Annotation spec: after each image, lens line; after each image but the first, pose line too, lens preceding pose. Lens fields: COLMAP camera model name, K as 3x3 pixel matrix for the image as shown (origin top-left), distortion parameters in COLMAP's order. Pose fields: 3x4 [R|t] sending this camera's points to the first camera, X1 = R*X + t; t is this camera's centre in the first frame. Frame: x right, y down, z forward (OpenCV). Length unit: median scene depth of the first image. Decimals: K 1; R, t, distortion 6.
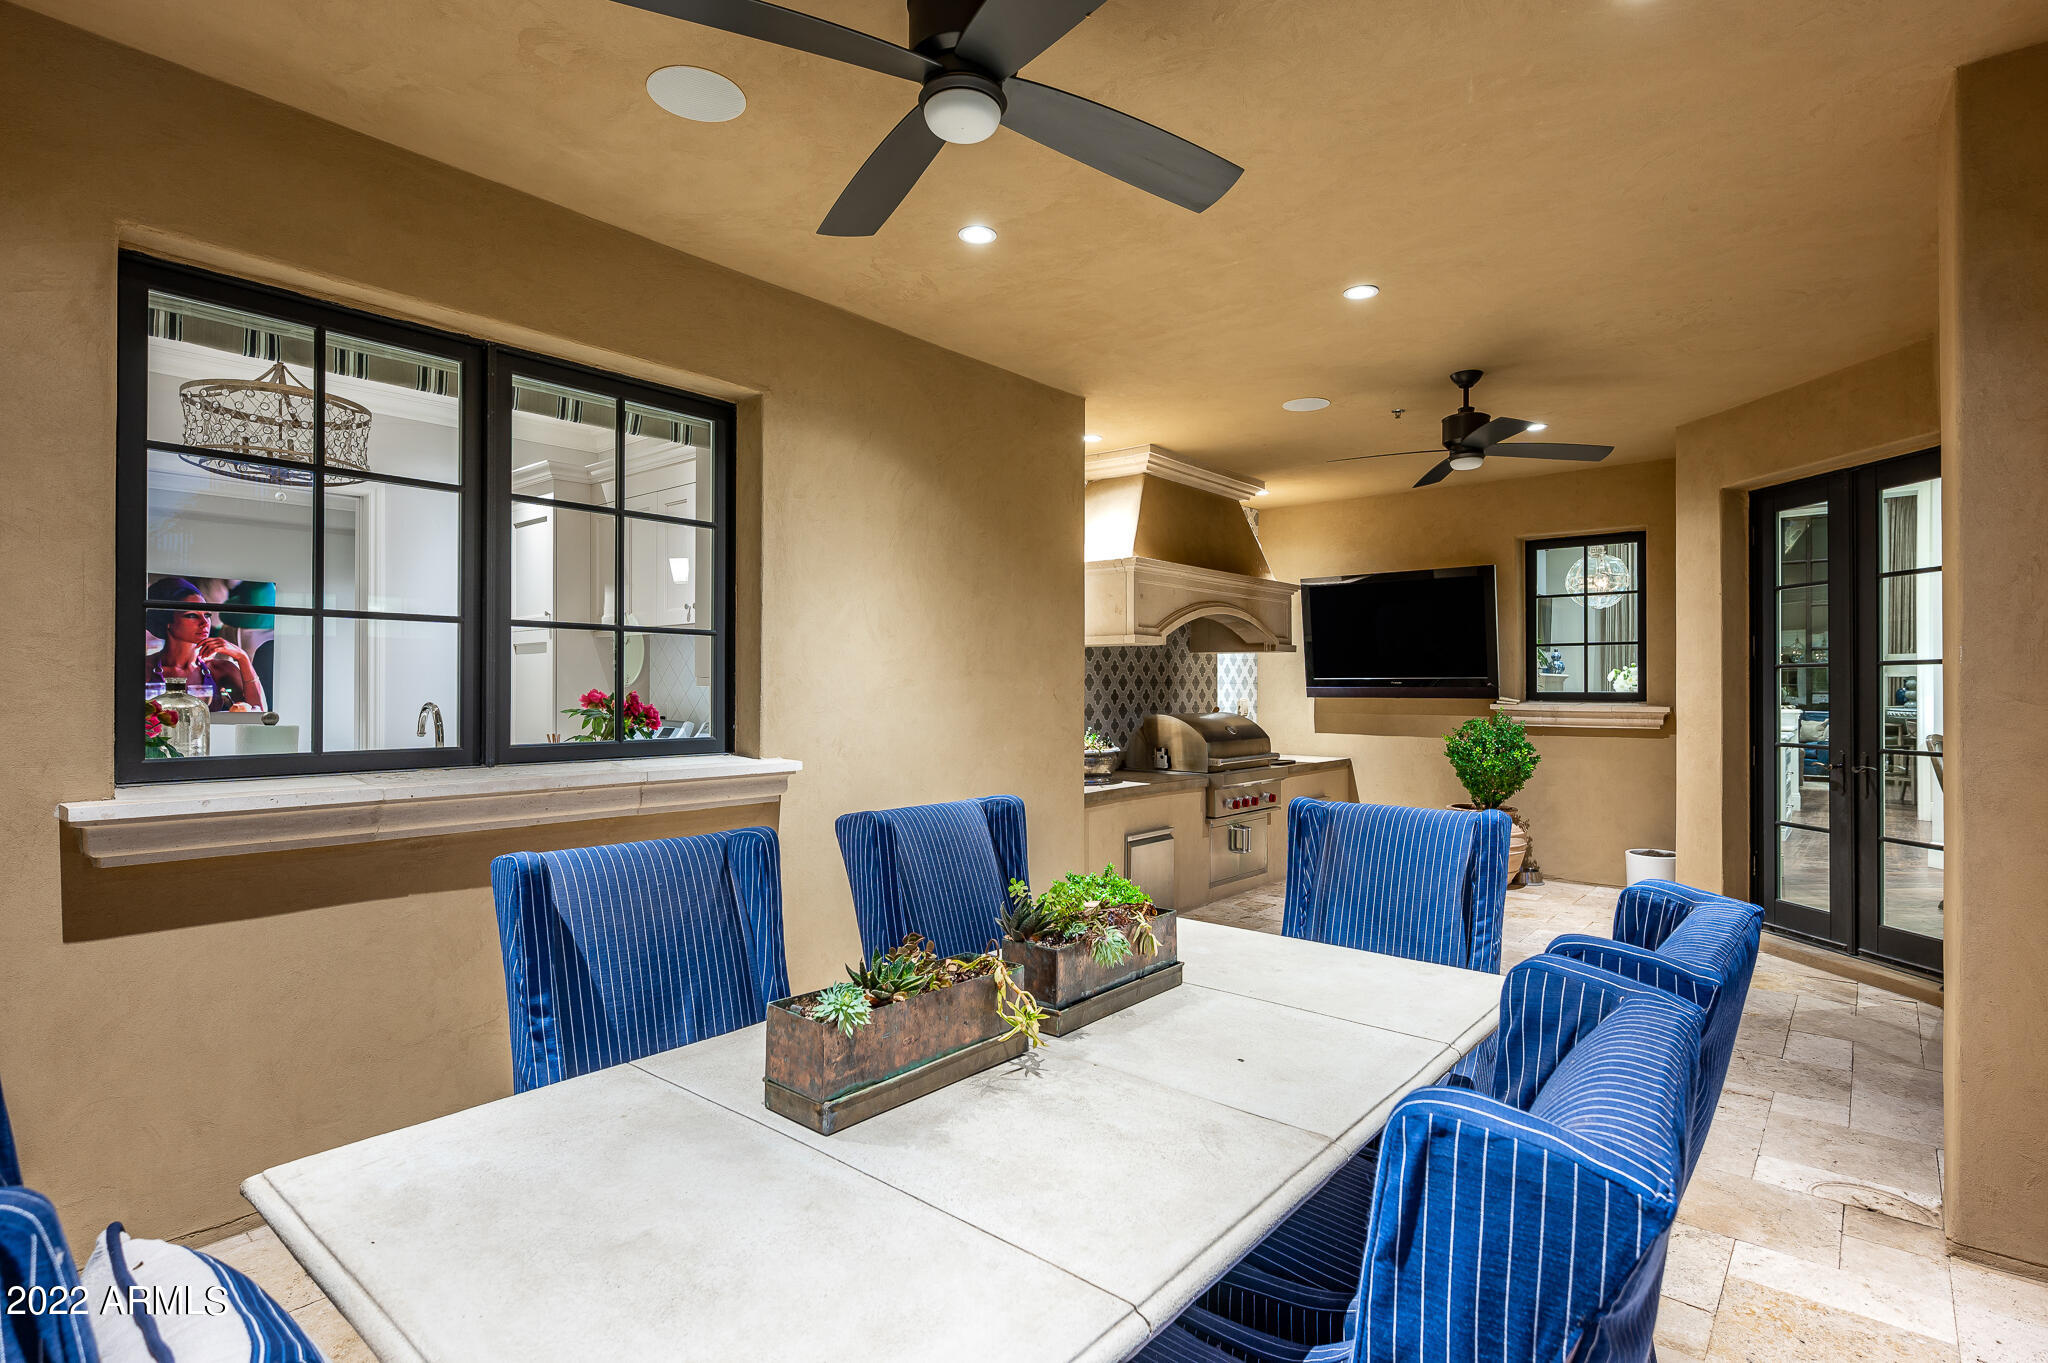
lens RADIAL K [[1023.1, 0, 1015.3], [0, 1023.1, 683.1], [0, 0, 1]] dist [-0.001000, -0.001239]
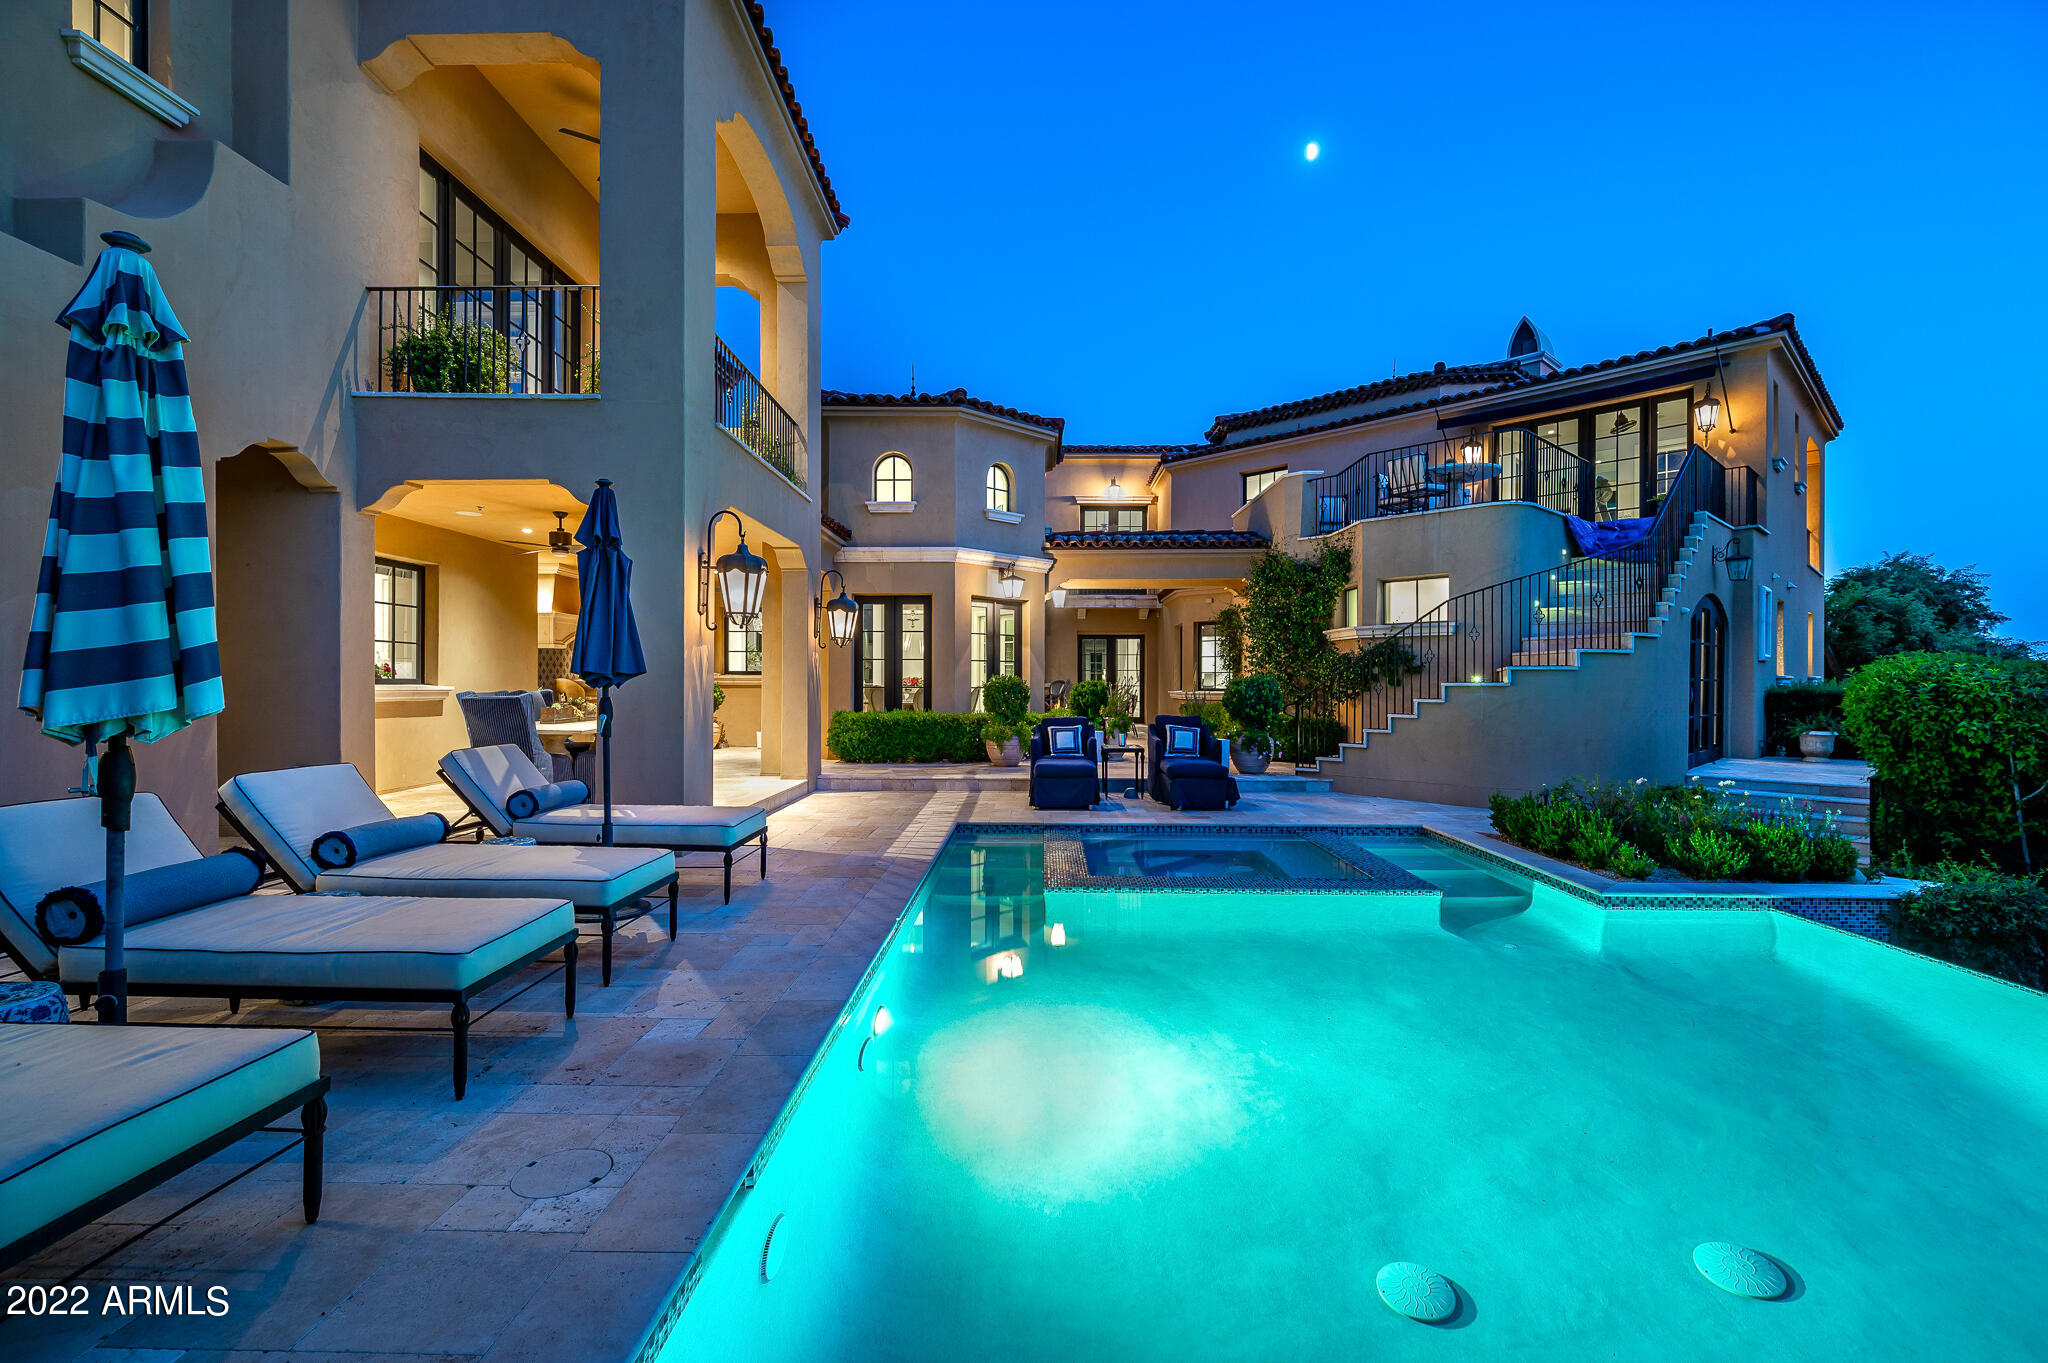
lens RADIAL K [[911.3, 0, 1020.9], [0, 911.3, 687.5], [0, 0, 1]] dist [-0.001096, 0.000051]
pose [[0.776673, -0.002866, 0.629897, -0.330813], [-0.005092, 0.999928, 0.010829, 0.022860], [-0.629883, -0.011618, 0.776603, -1.180323]]
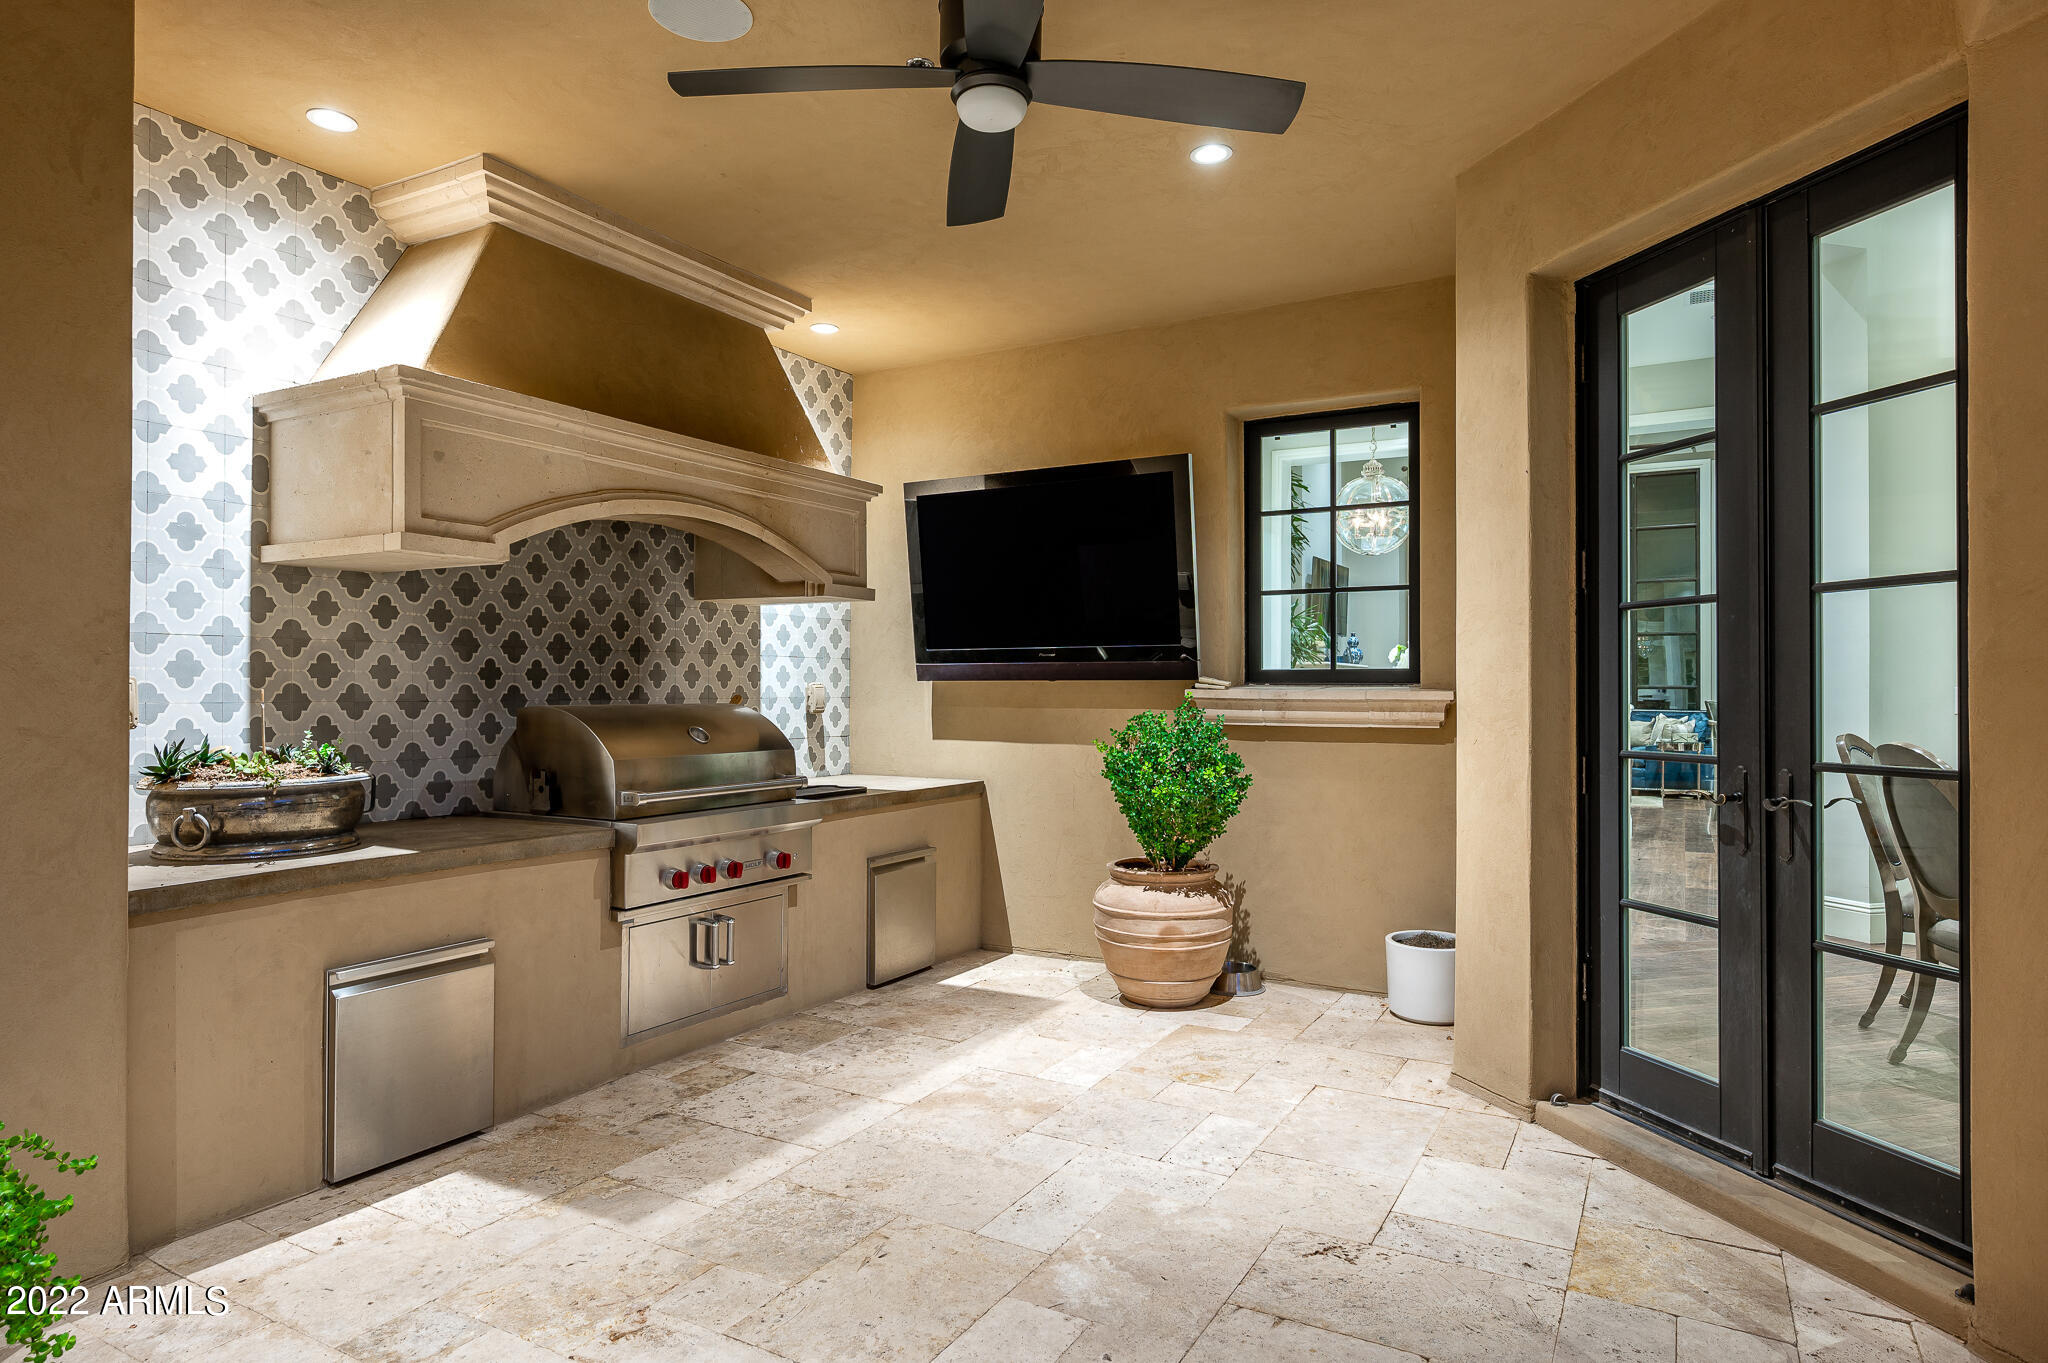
lens RADIAL K [[1157.0, 0, 1026.2], [0, 1157.0, 679.9], [0, 0, 1]] dist [-0.004304, 0.000818]
pose [[0.983293, 0.002195, 0.182017, 0.261511], [-0.001424, 0.999989, -0.004362, 0.019198], [-0.182025, 0.004030, 0.983286, 0.368338]]
